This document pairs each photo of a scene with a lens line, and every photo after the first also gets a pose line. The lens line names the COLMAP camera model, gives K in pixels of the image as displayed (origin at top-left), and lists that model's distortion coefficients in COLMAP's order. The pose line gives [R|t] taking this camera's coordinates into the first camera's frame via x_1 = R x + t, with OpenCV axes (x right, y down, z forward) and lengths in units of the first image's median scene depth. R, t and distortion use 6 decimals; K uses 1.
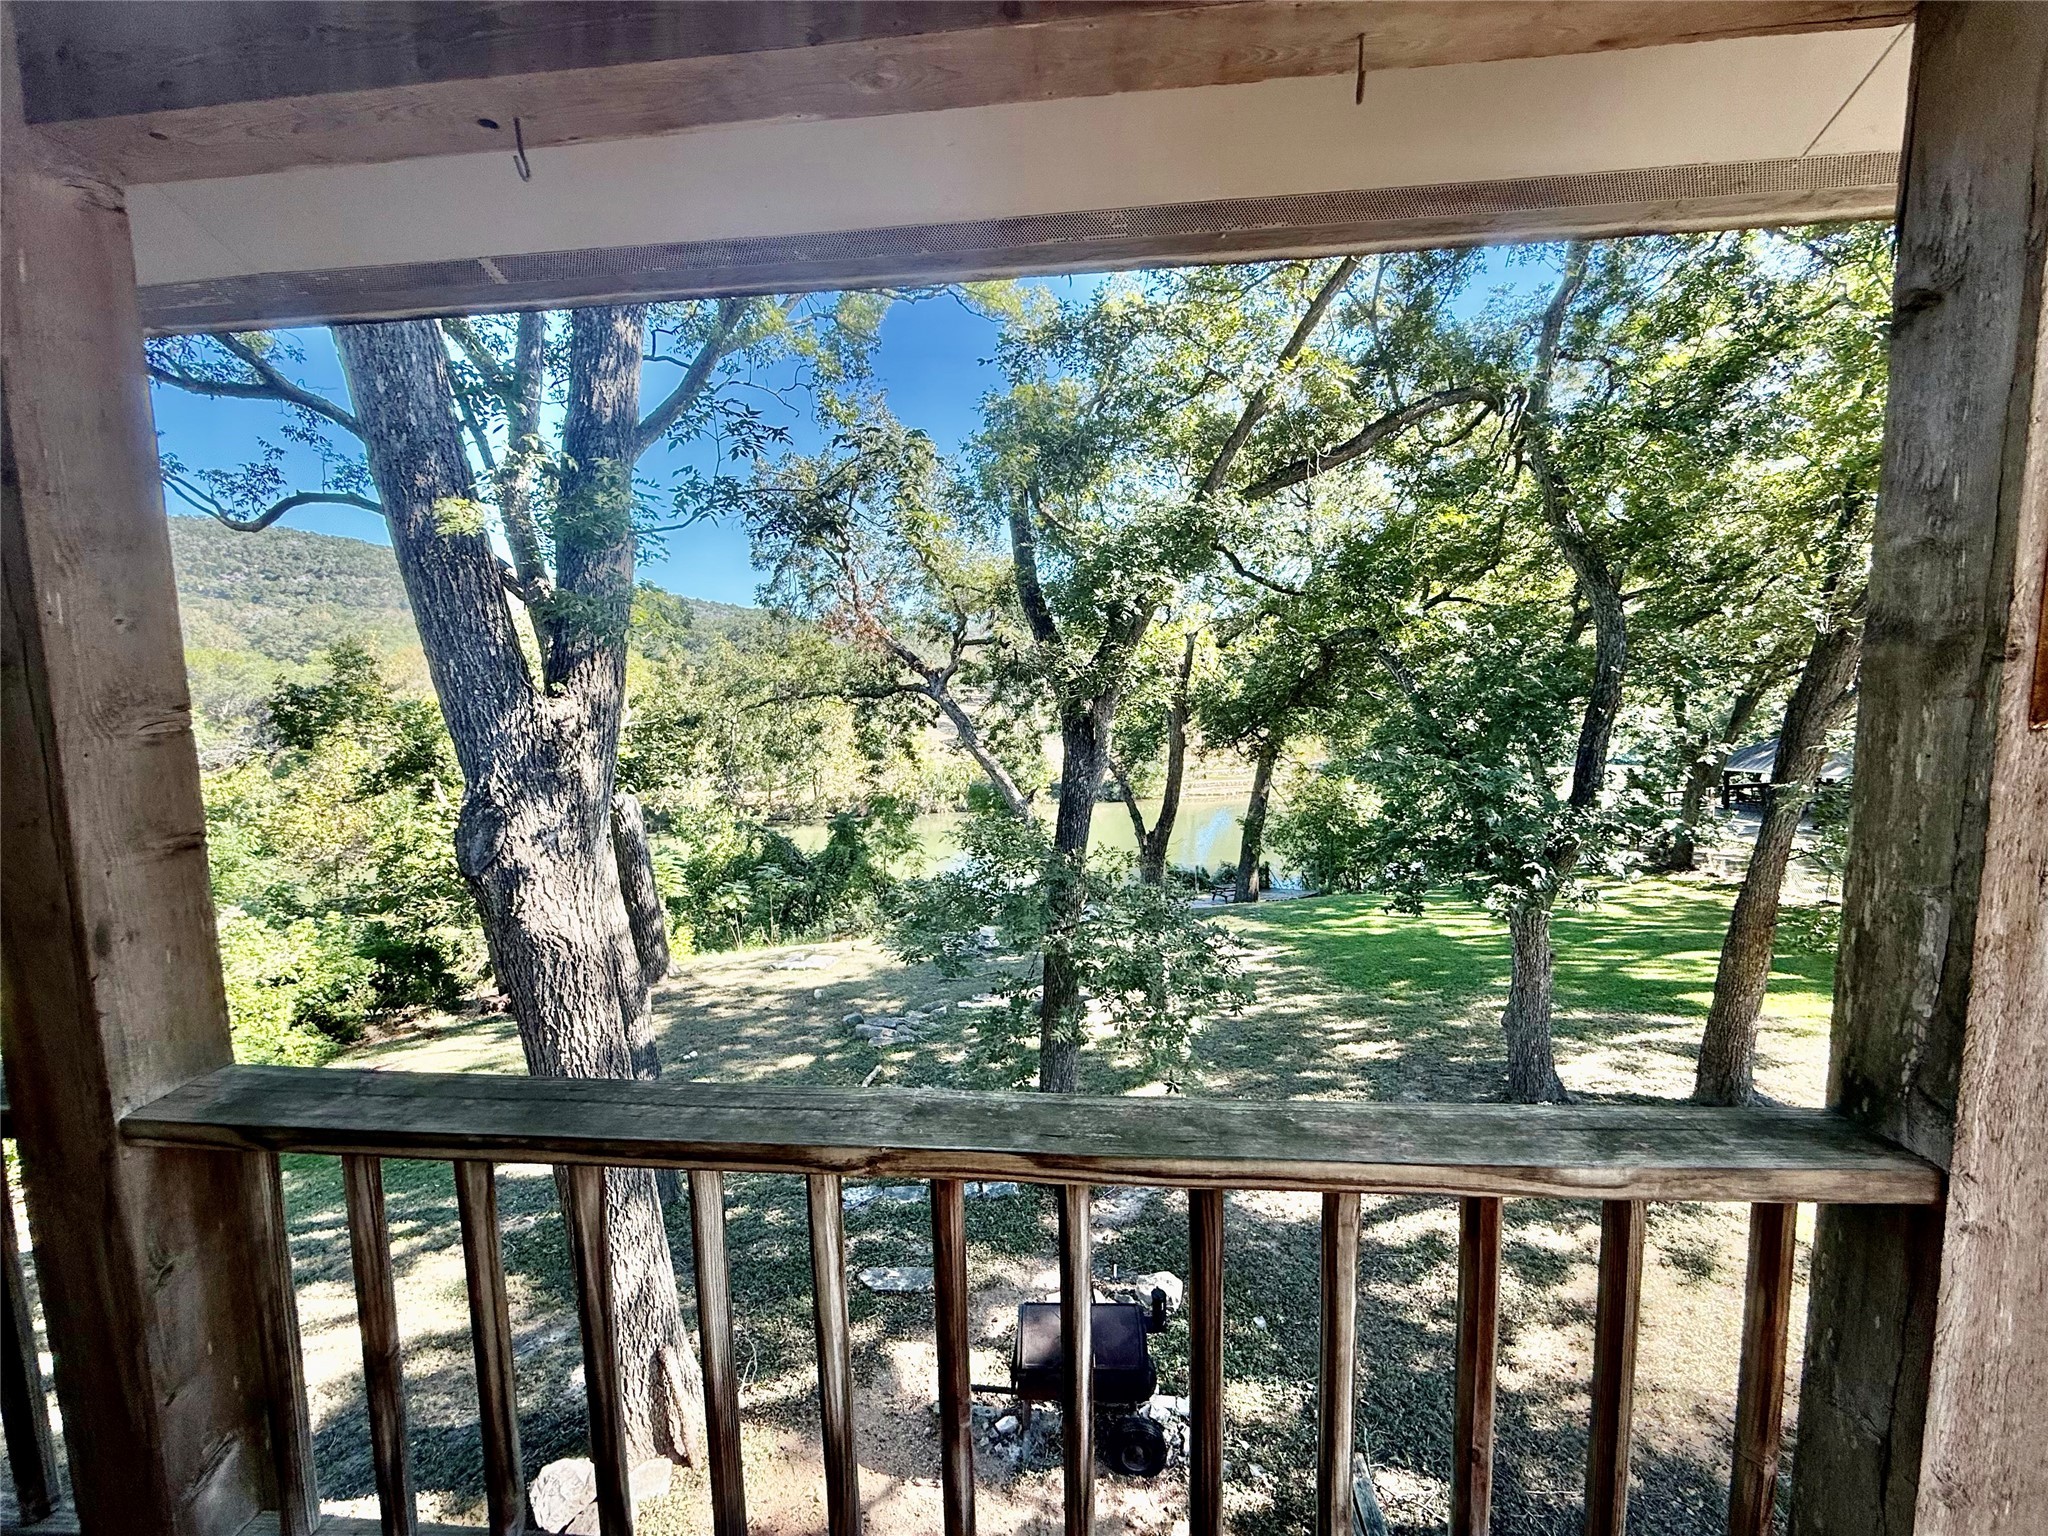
lens RADIAL K [[819.3, 0, 1025.4], [0, 819.3, 772.0], [0, 0, 1]] dist [0.000363, 0.000104]
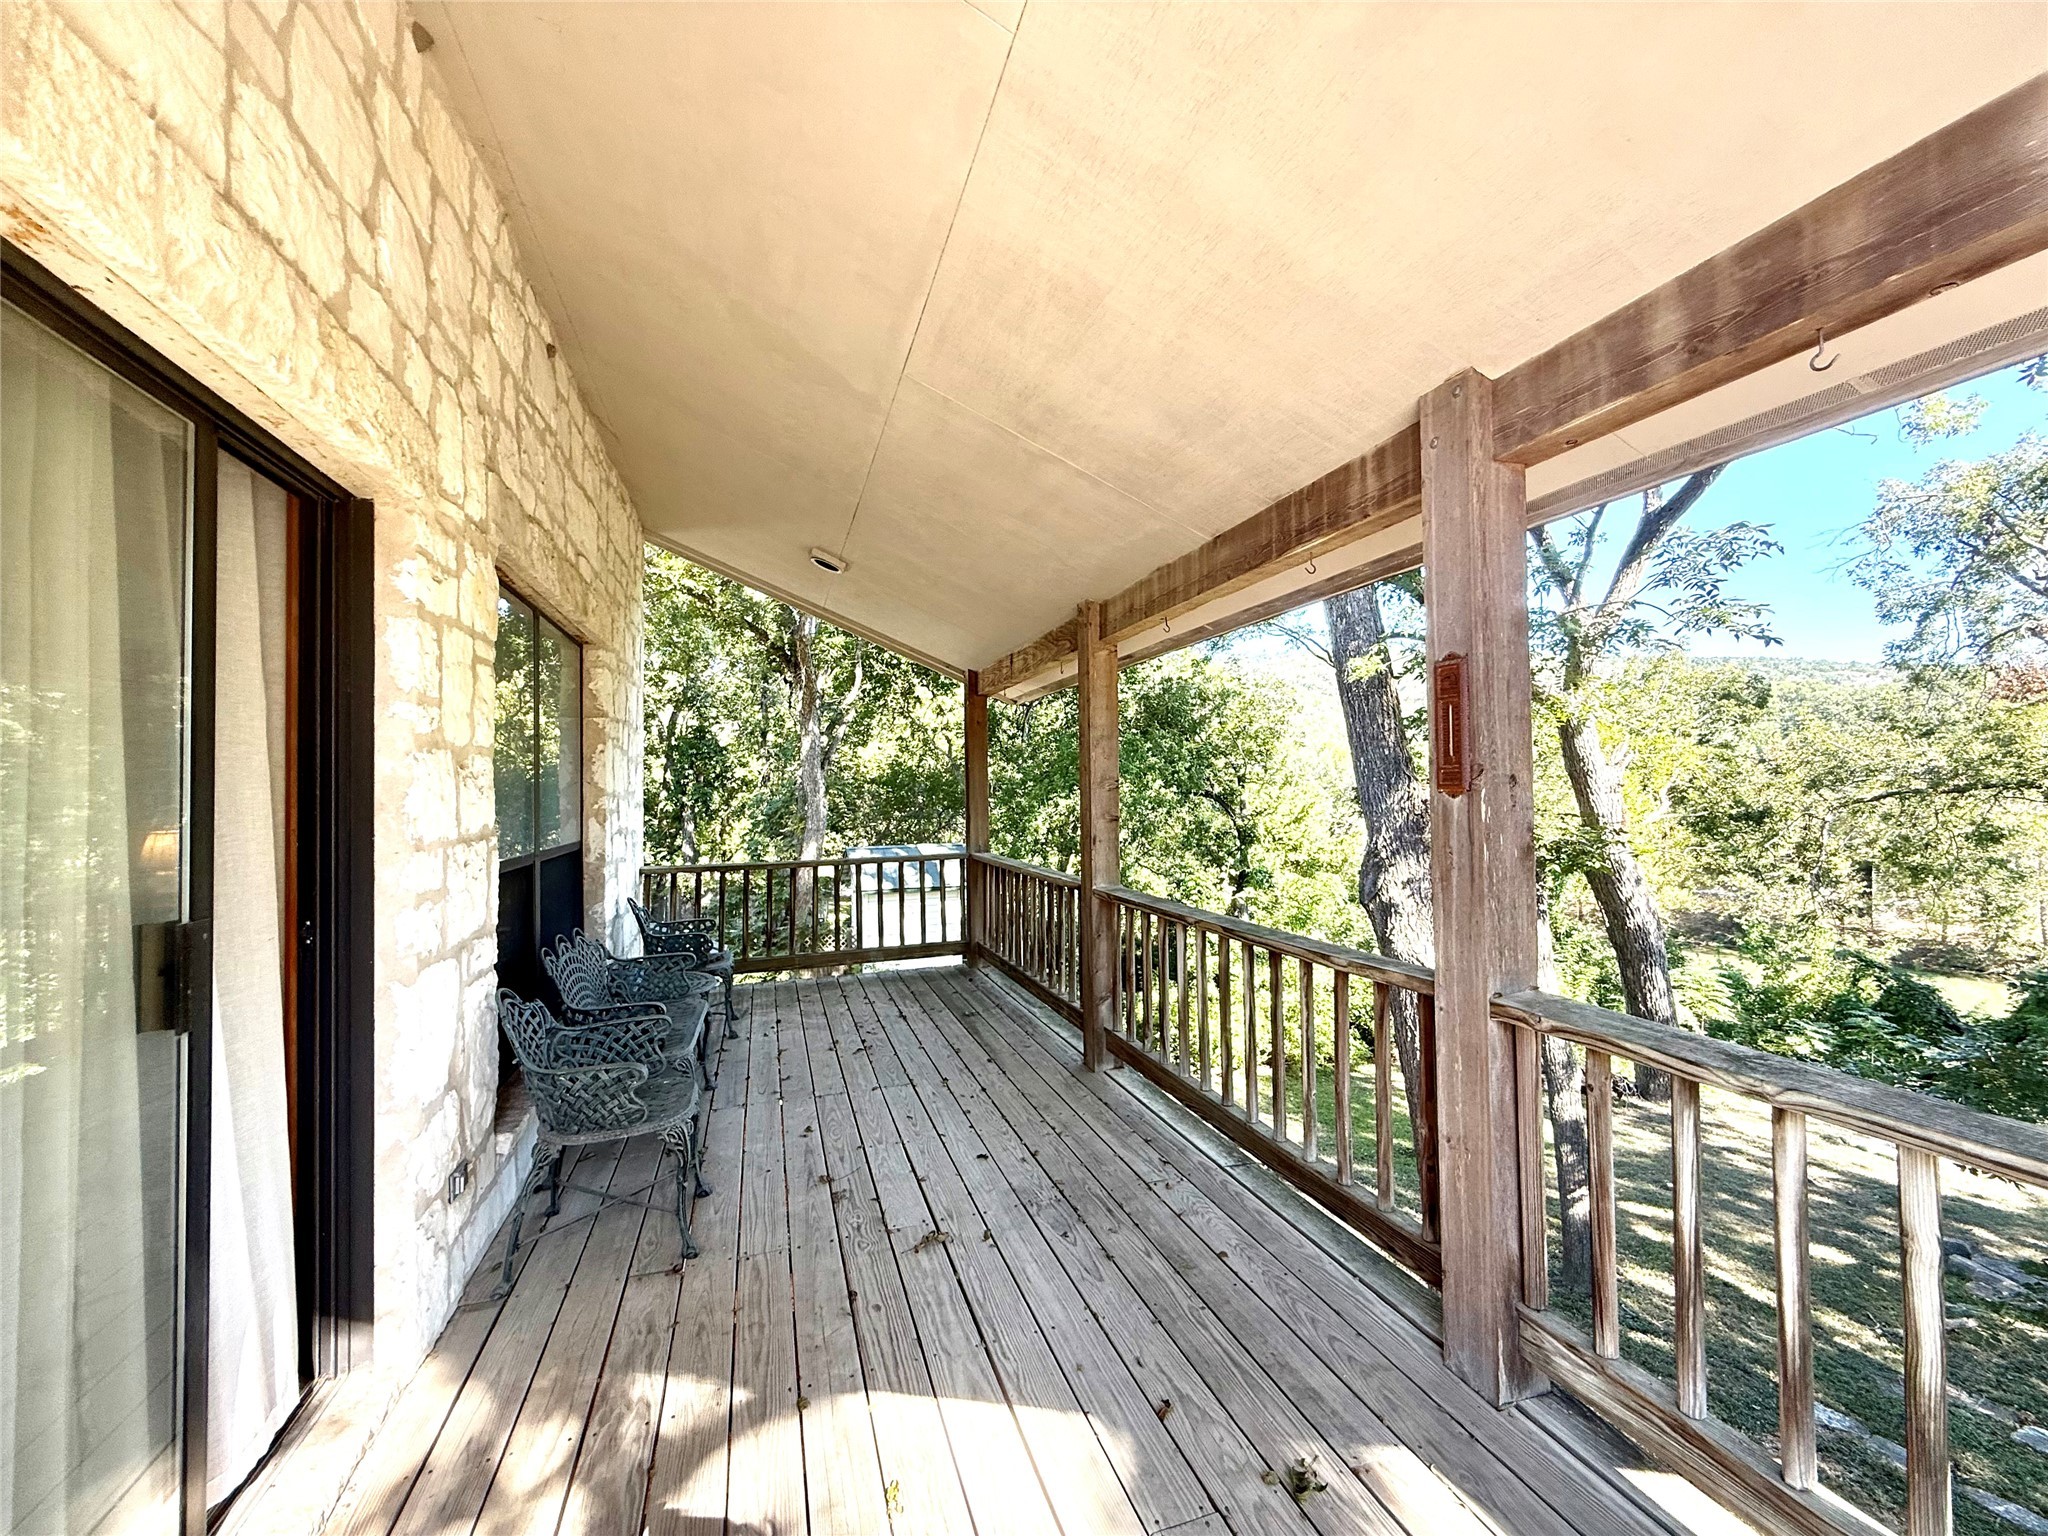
lens RADIAL K [[819.3, 0, 1024.8], [0, 819.3, 772.3], [0, 0, 1]] dist [0.000363, 0.000104]
pose [[0.396177, -0.003399, -0.918168, 0.101544], [-0.095515, 0.994415, -0.044894, 0.003939], [0.913193, 0.105485, 0.393639, -0.037835]]
